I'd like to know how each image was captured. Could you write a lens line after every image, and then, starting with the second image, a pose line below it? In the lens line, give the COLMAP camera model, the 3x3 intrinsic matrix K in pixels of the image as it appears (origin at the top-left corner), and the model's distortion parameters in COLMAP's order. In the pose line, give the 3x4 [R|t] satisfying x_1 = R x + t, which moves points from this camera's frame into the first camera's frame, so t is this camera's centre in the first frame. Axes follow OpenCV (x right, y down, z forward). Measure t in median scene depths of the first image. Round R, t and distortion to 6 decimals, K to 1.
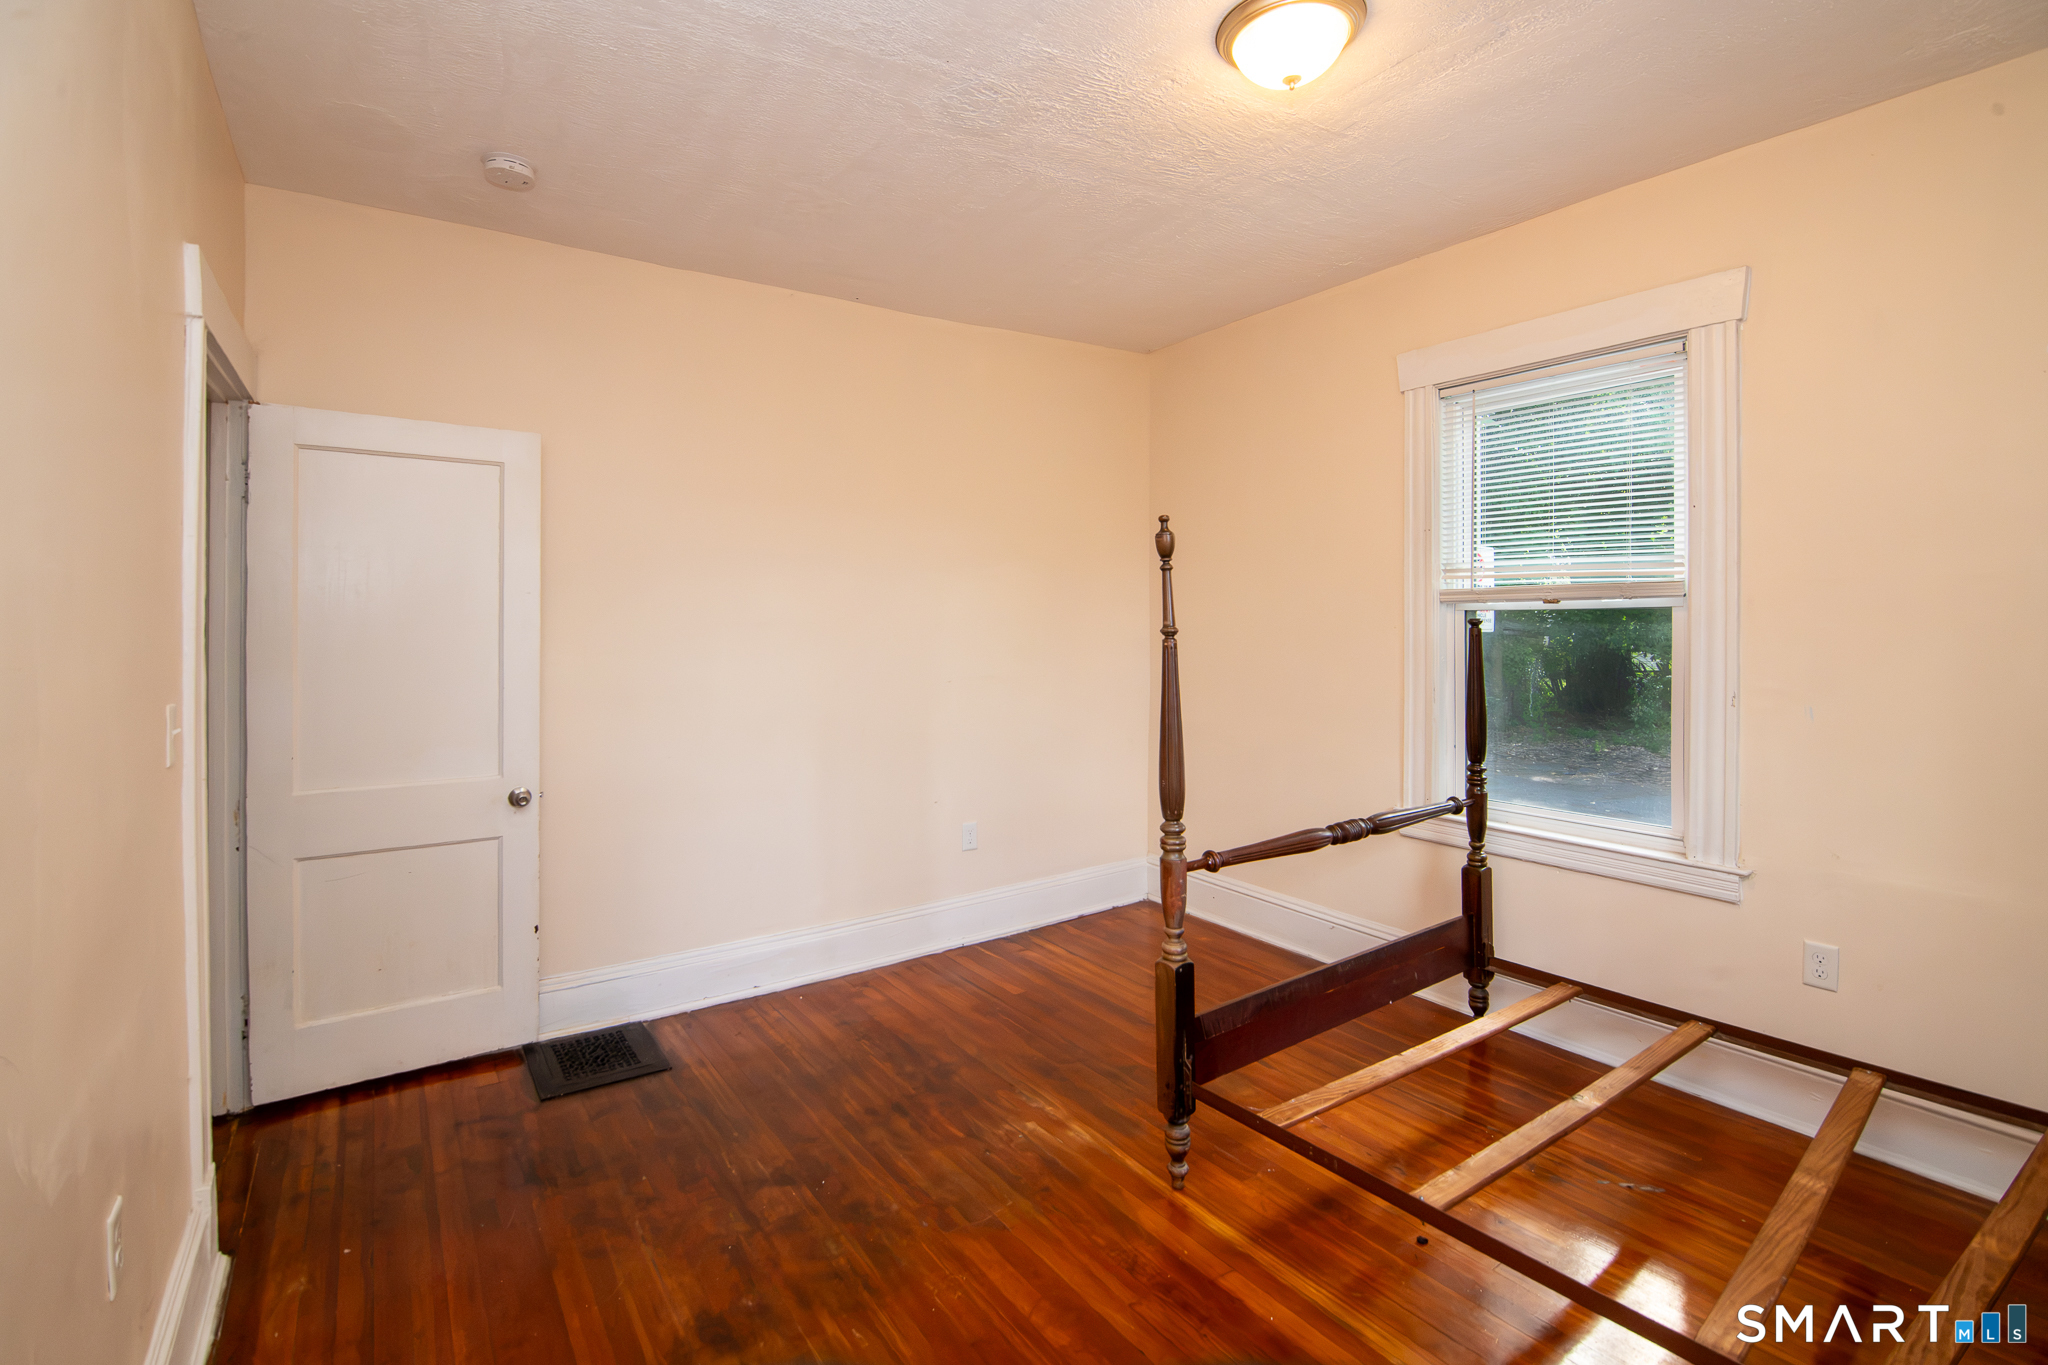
lens RADIAL K [[945.5, 0, 1020.2], [0, 945.5, 622.9], [0, 0, 1]] dist [-0.010249, -0.000275]
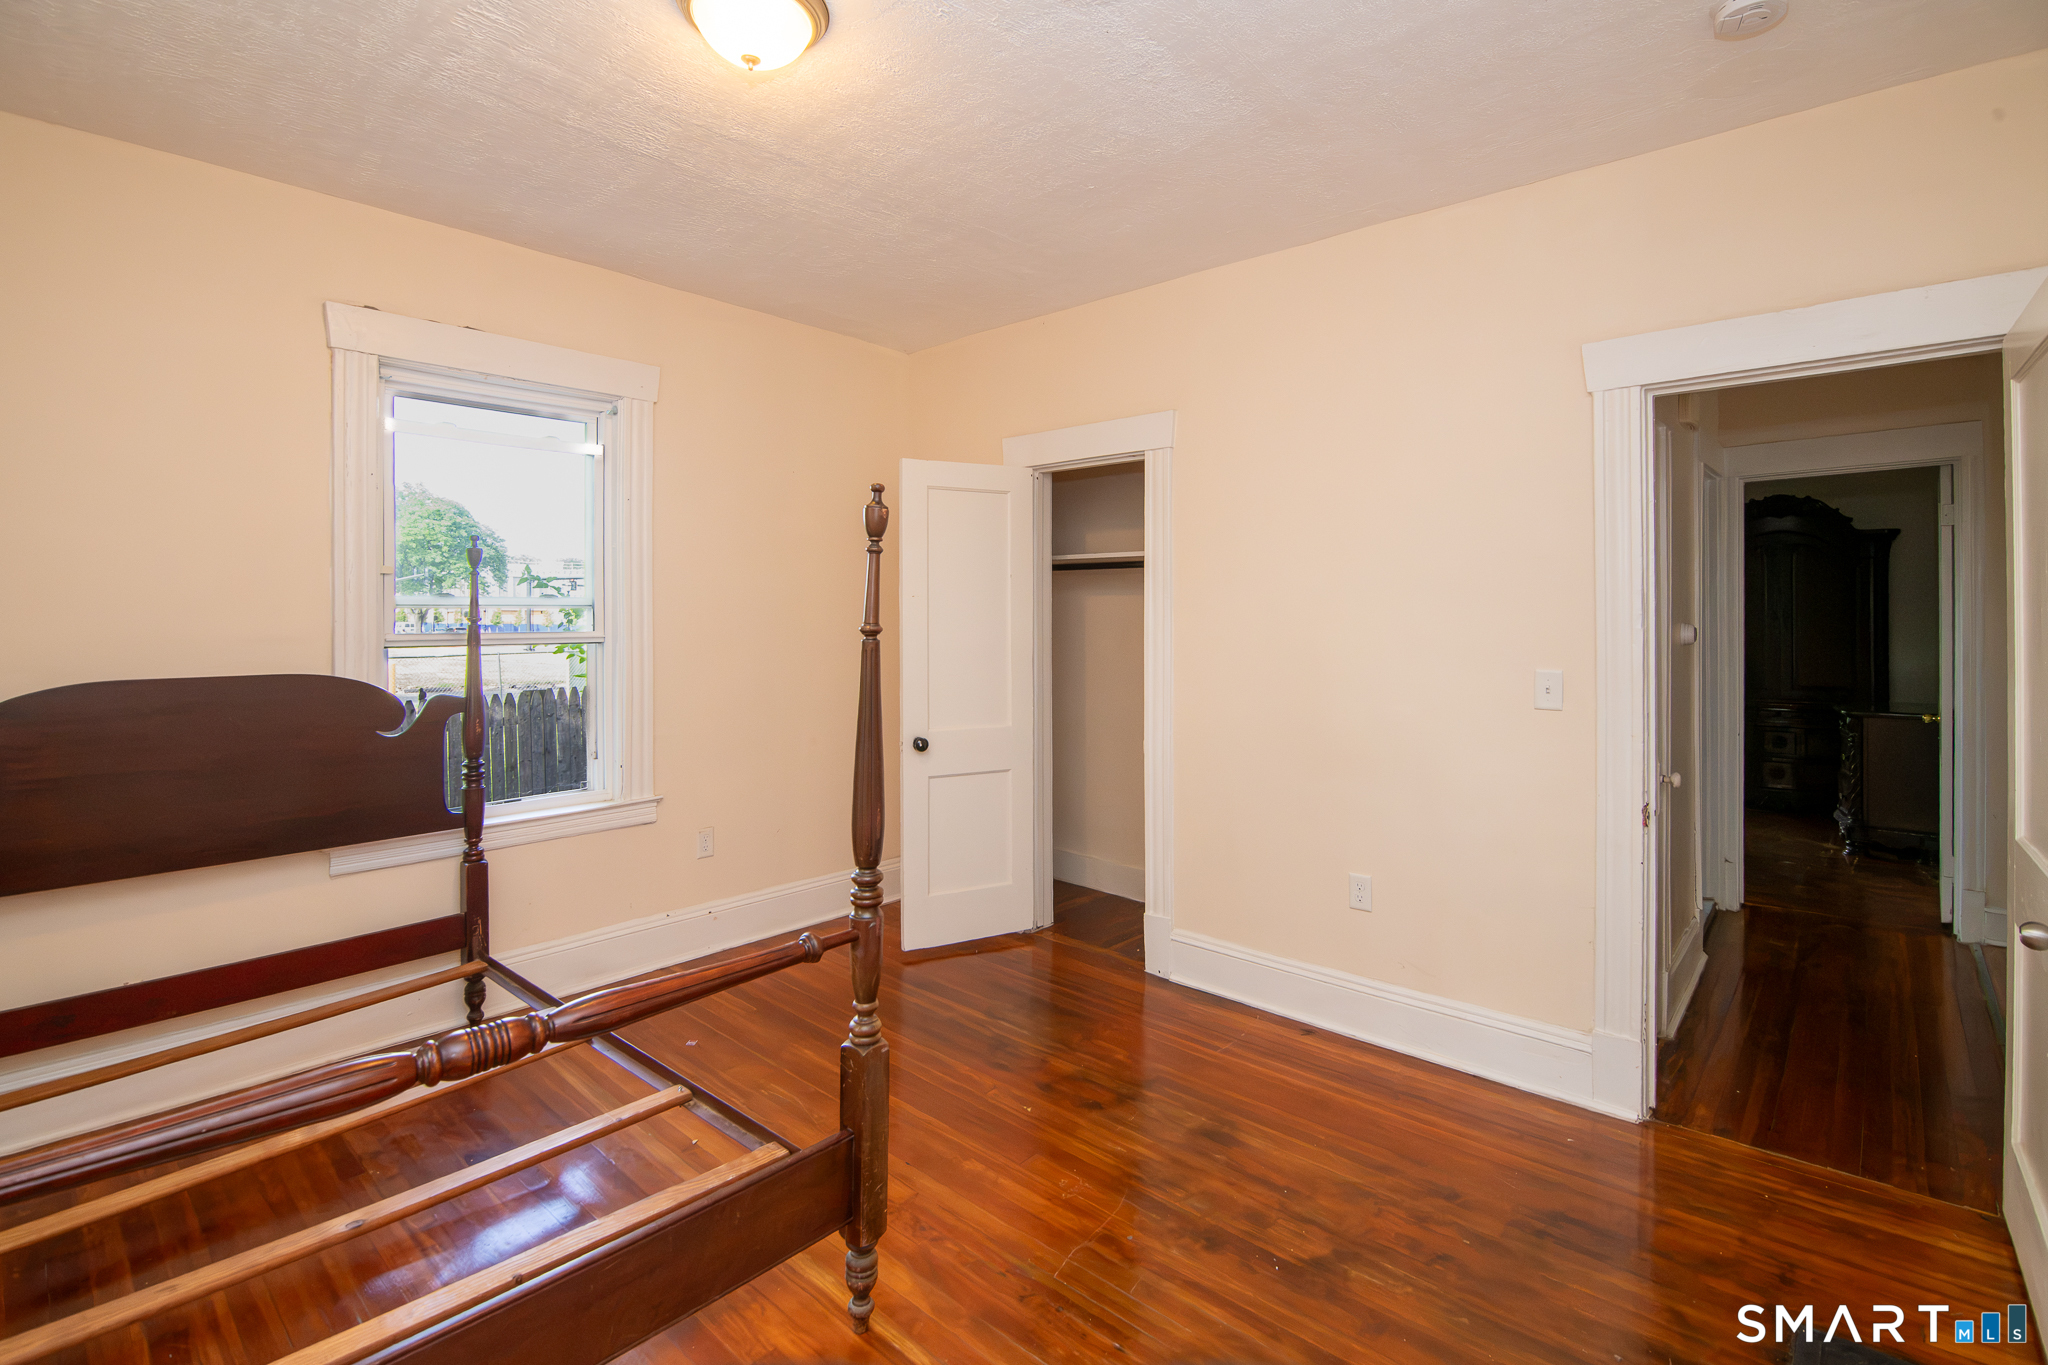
lens RADIAL K [[945.5, 0, 1020.2], [0, 945.5, 622.9], [0, 0, 1]] dist [-0.010249, -0.000275]
pose [[-0.971463, 0.005114, -0.237137, 0.223254], [0.004145, 0.999981, 0.004584, -0.000576], [0.237156, 0.003470, -0.971465, 1.808589]]
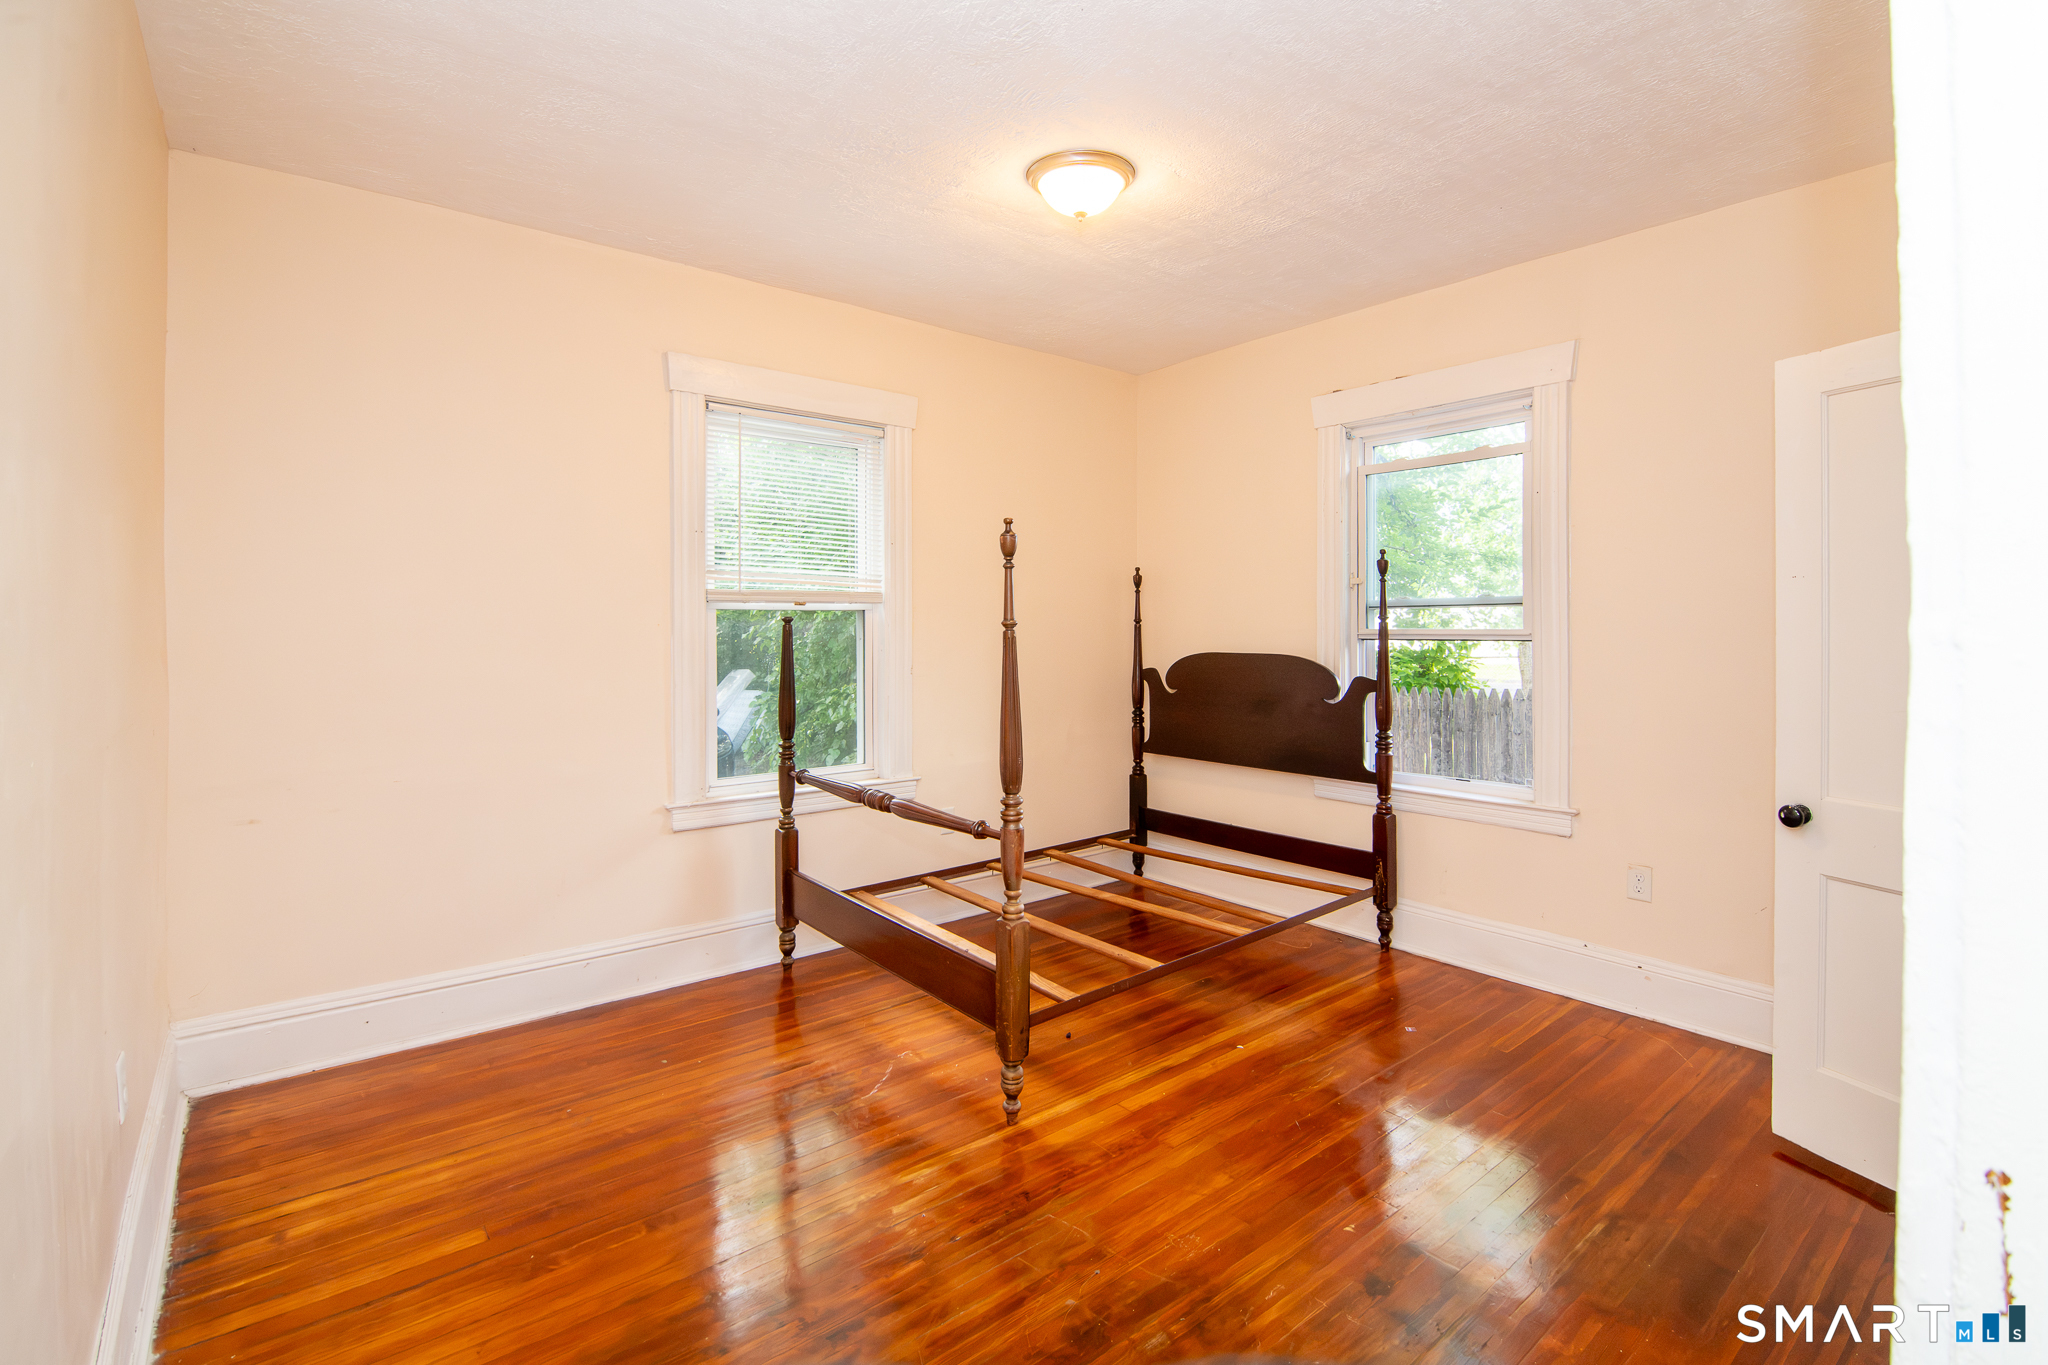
lens RADIAL K [[945.5, 0, 1020.2], [0, 945.5, 622.9], [0, 0, 1]] dist [-0.010249, -0.000275]
pose [[-0.084874, 0.006047, 0.996373, -0.948546], [0.003293, 0.999978, -0.005788, 0.014713], [-0.996386, 0.002790, -0.084892, 1.084853]]
